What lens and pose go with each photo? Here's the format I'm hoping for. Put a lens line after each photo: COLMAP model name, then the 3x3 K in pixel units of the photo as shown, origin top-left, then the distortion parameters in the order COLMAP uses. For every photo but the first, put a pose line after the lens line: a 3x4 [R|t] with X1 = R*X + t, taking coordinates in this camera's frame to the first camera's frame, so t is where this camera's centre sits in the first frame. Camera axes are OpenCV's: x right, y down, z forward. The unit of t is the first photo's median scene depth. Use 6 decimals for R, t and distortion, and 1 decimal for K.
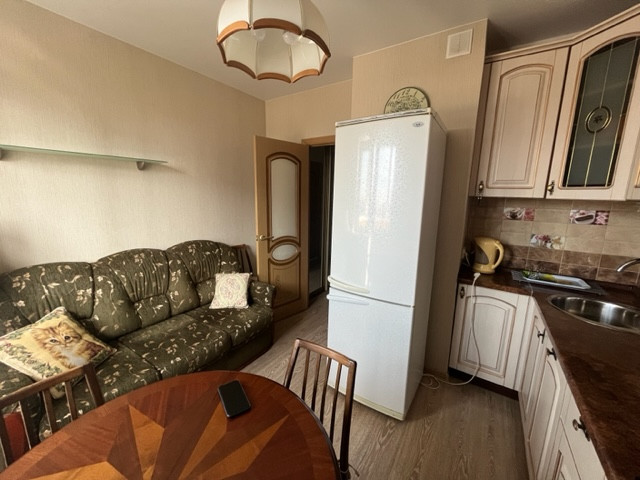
lens RADIAL K [[257.2, 0, 320.3], [0, 257.2, 238.4], [0, 0, 1]] dist [-0.002306, -0.000334]
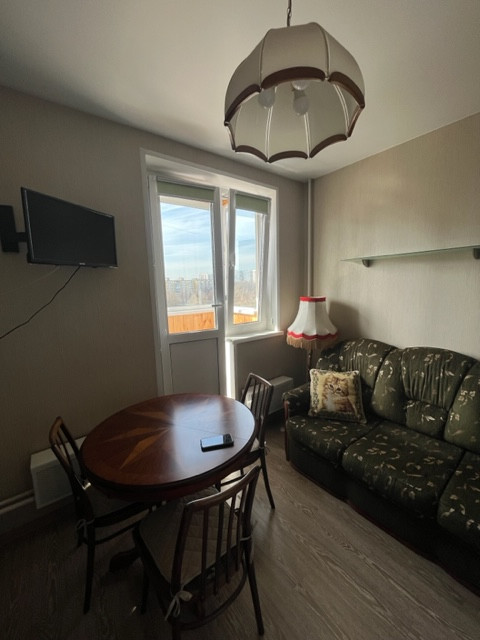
lens RADIAL K [[257.2, 0, 241.1], [0, 257.2, 318.8], [0, 0, 1]] dist [-0.002306, -0.000334]
pose [[-0.331511, 0.109921, -0.937026, 0.438392], [-0.145213, 0.975410, 0.165798, -0.136733], [0.932209, 0.191033, -0.307397, 0.752890]]
